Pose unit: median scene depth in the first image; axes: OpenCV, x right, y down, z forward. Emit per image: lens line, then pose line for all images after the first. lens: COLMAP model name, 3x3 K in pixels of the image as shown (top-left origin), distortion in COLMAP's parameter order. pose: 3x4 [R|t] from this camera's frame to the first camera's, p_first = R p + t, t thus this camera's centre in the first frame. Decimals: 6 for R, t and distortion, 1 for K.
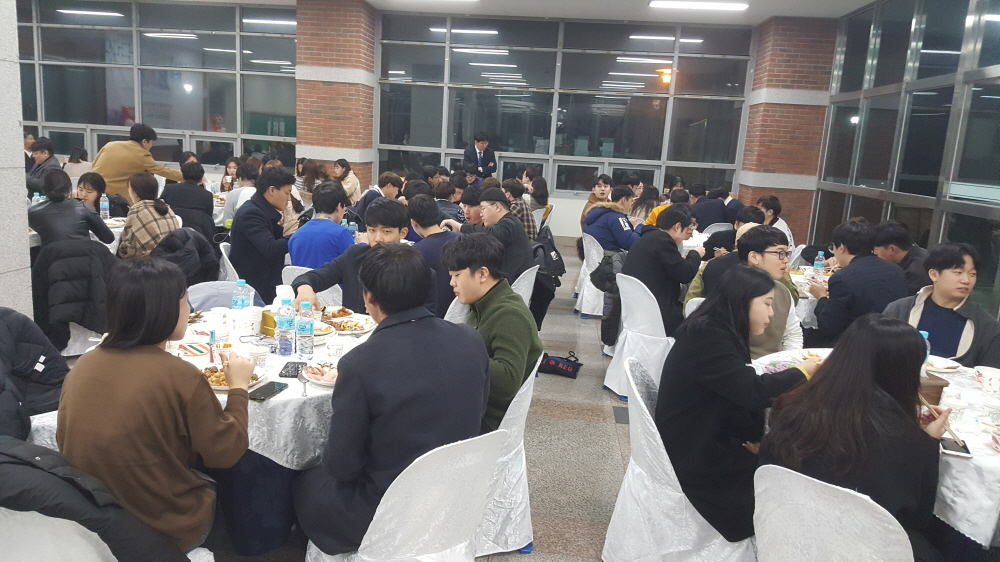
lens RADIAL K [[760.4, 0, 496.8], [0, 760.4, 285.7], [0, 0, 1]] dist [0.139859, -0.201722]
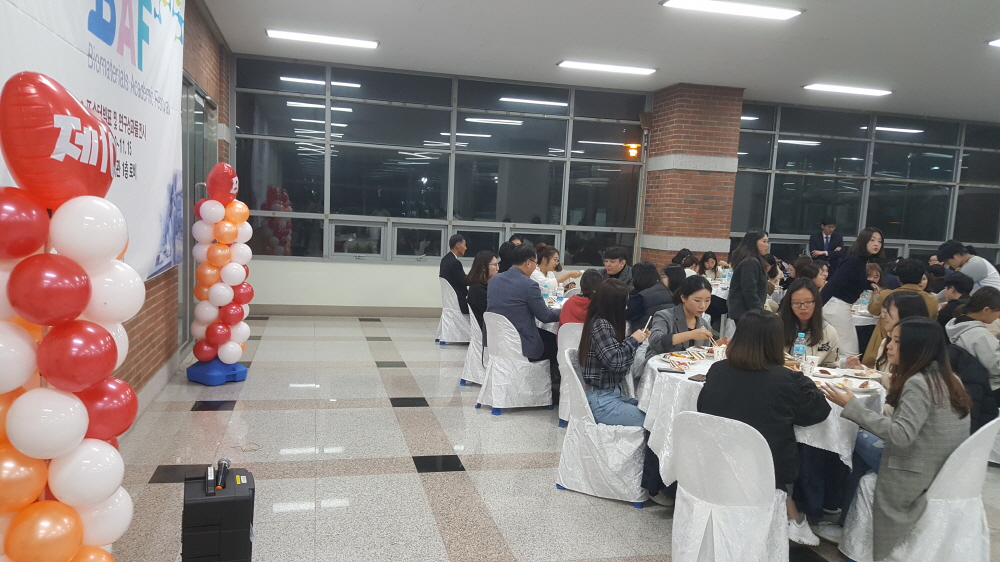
lens RADIAL K [[845.0, 0, 497.0], [0, 845.0, 333.4], [0, 0, 1]] dist [0.050337, -0.004504]
pose [[0.940353, -0.060811, 0.334721, -0.806980], [0.069073, 0.997529, -0.012822, -0.065351], [-0.333114, 0.035177, 0.942230, 0.095075]]
